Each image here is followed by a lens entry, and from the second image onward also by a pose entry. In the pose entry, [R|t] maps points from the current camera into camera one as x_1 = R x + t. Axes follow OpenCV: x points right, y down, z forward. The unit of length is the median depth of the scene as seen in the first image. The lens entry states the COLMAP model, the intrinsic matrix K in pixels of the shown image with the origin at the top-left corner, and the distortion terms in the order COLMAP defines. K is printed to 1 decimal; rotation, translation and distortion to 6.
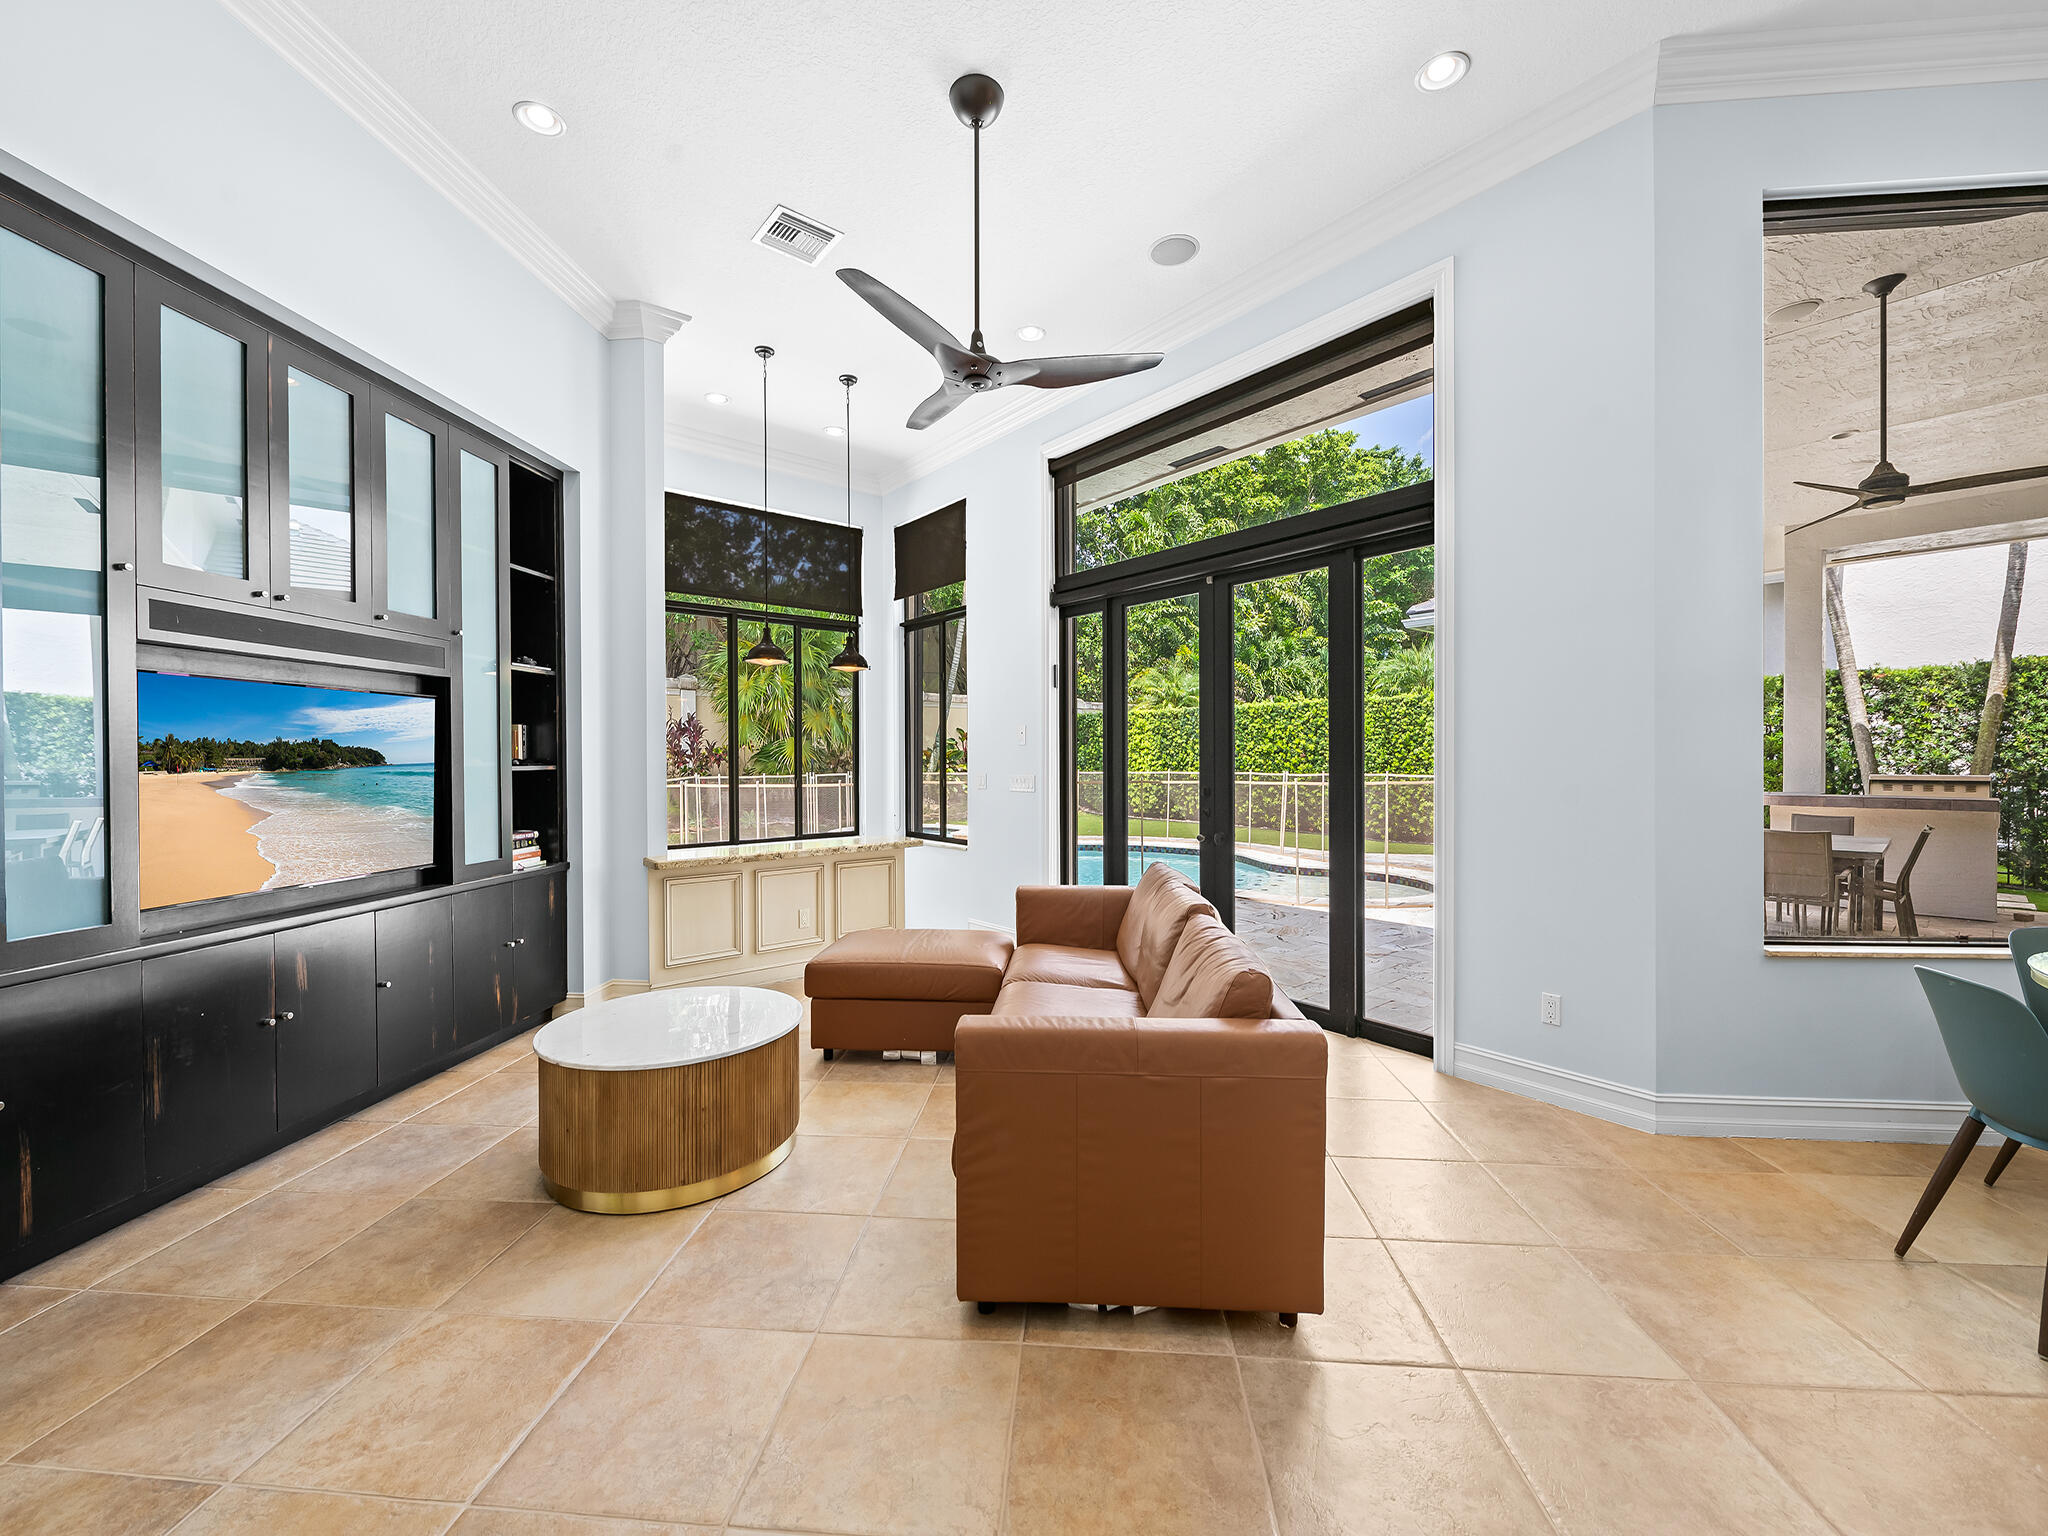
lens RADIAL K [[807.7, 0, 1019.0], [0, 807.7, 766.4], [0, 0, 1]] dist [0.001793, -0.003603]
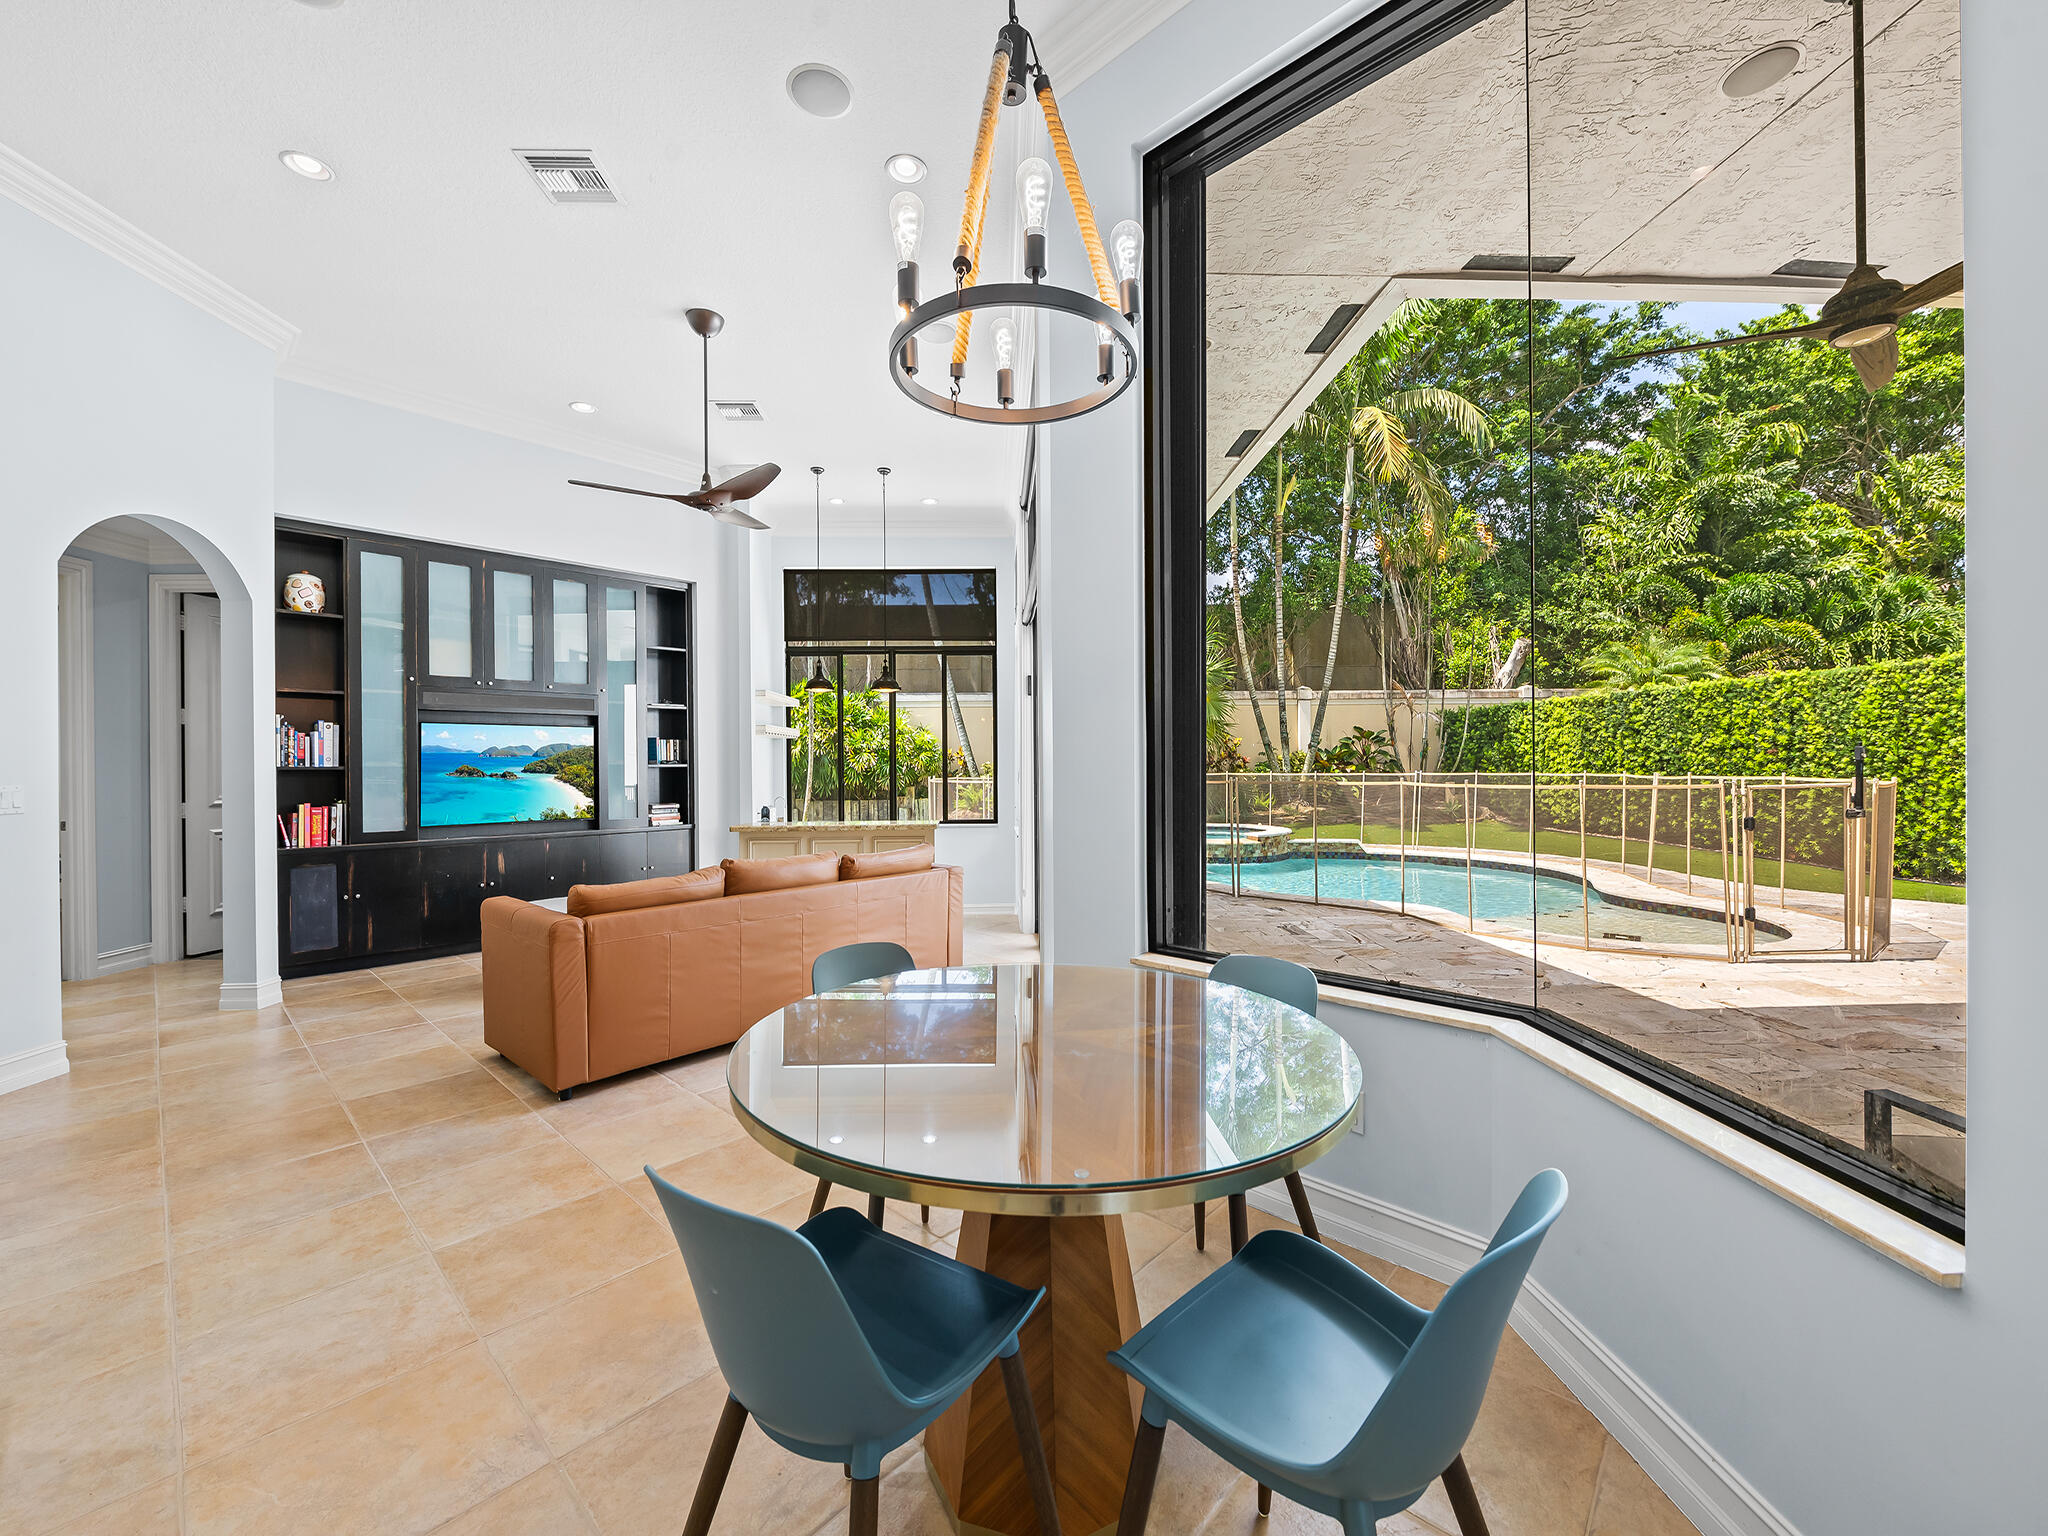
lens RADIAL K [[805.9, 0, 1019.9], [0, 805.9, 767.9], [0, 0, 1]] dist [0.008773, -0.007407]
pose [[0.789880, 0.000814, -0.613261, 0.571149], [-0.000788, 1.000000, 0.000313, 0.003009], [0.613261, 0.000236, 0.789880, 0.073077]]
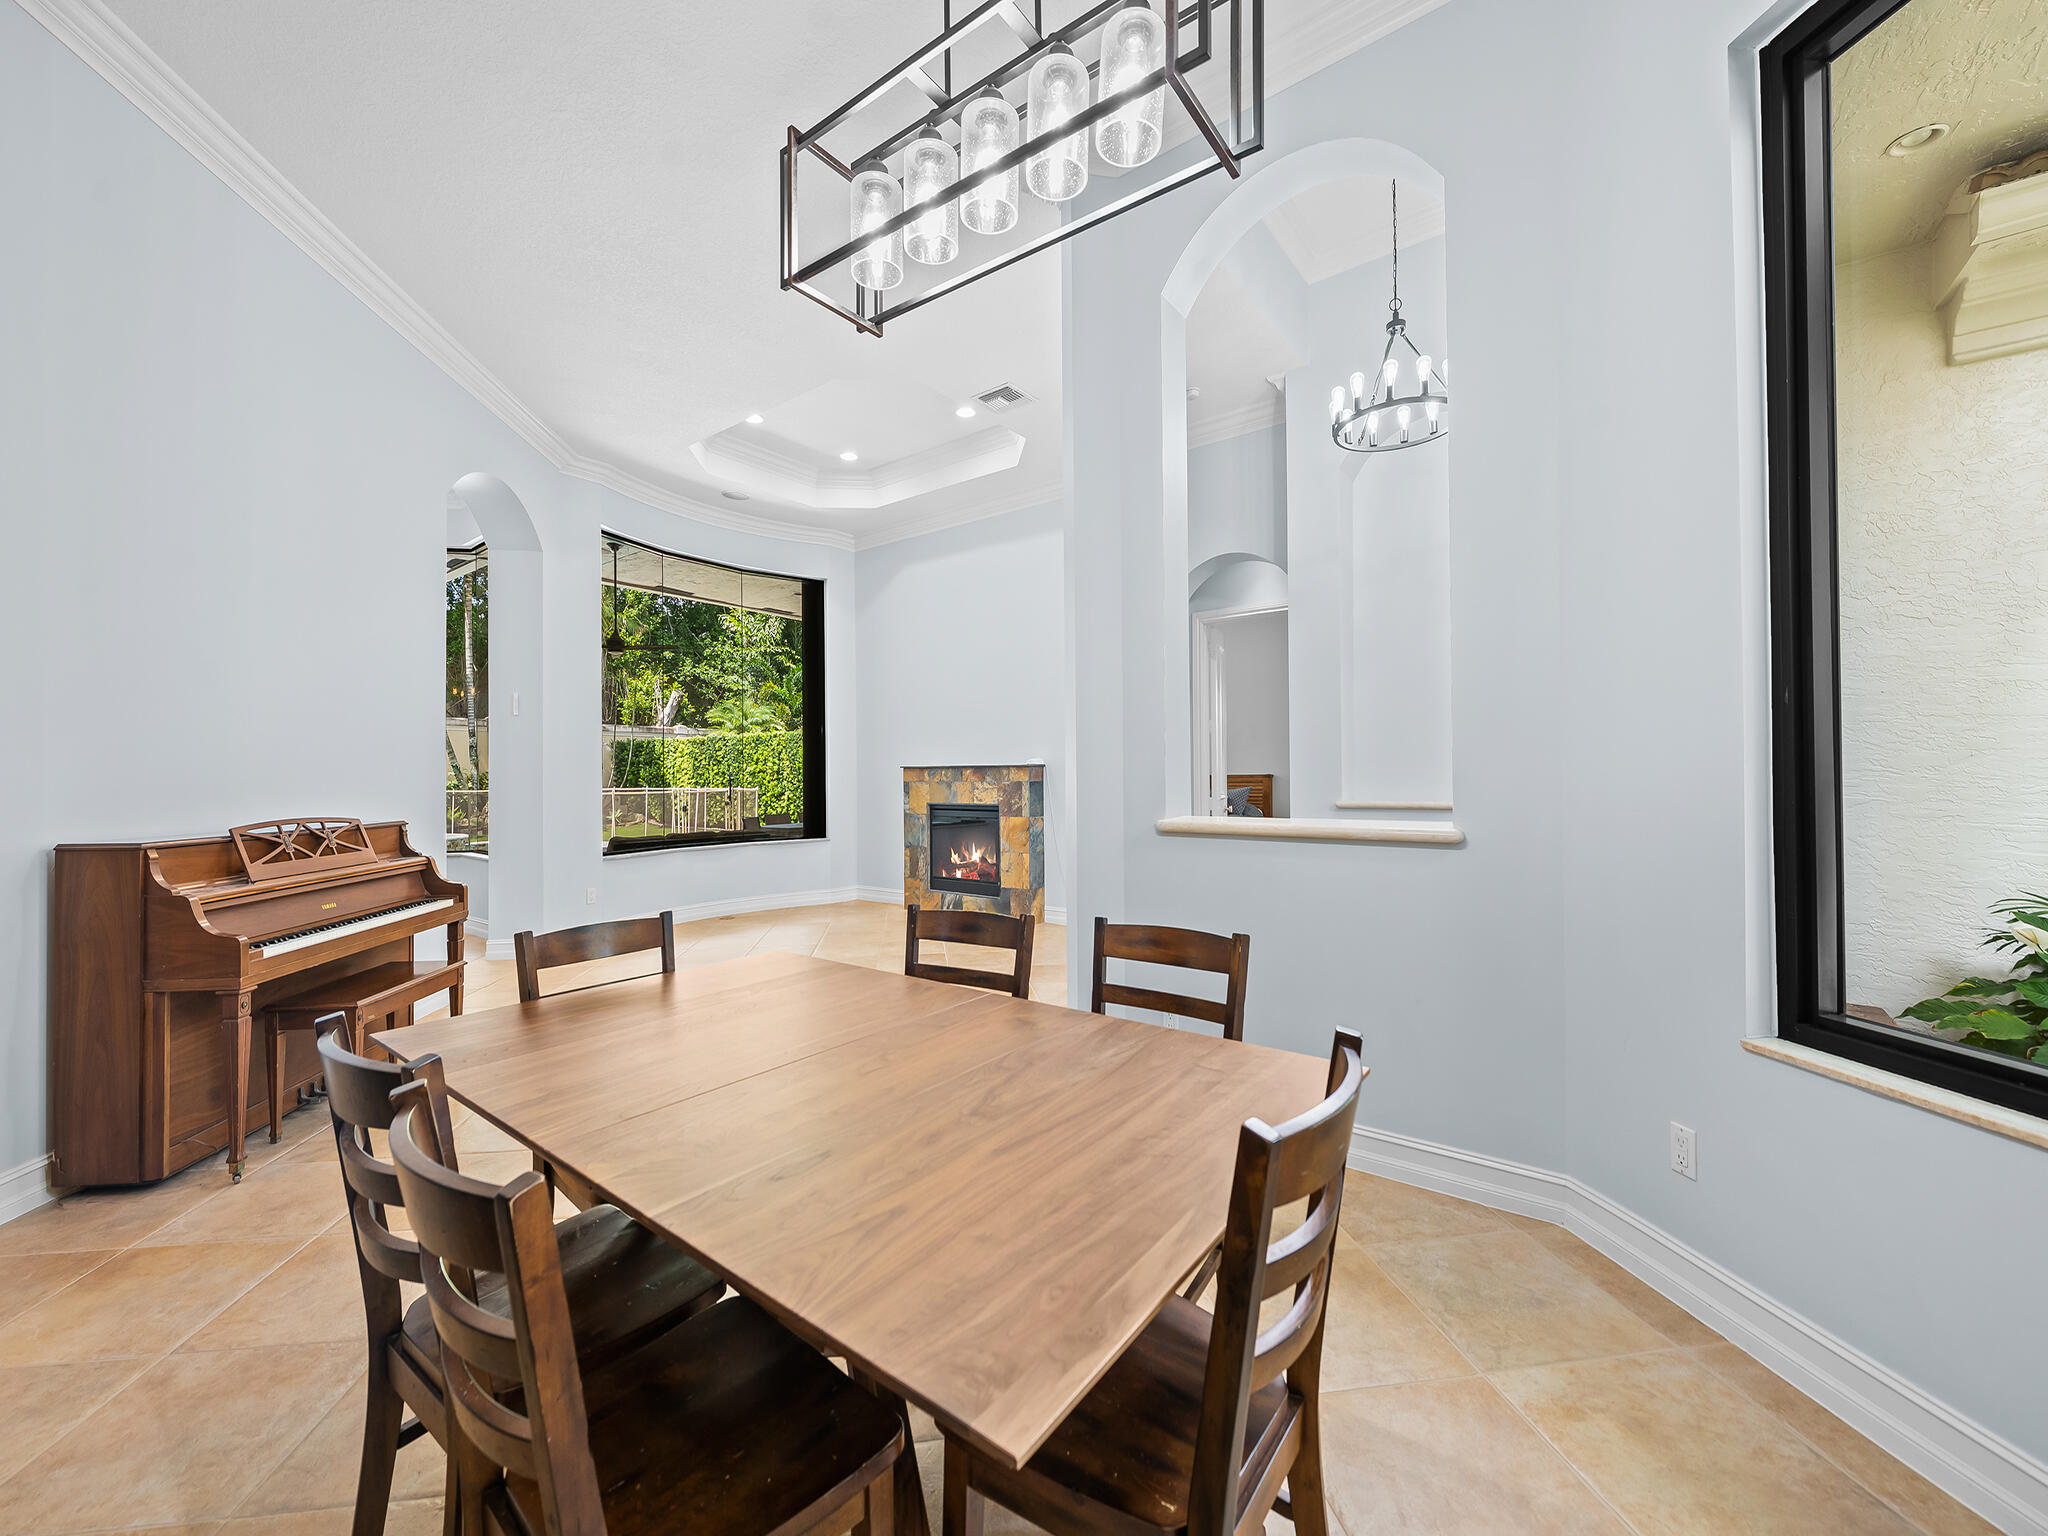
lens RADIAL K [[807.7, 0, 1019.0], [0, 807.7, 766.4], [0, 0, 1]] dist [0.001793, -0.003603]
pose [[0.976555, -0.002706, 0.215253, 0.988279], [0.007520, 0.999740, -0.021547, 0.008243], [-0.215139, 0.022661, 0.976321, -0.725600]]
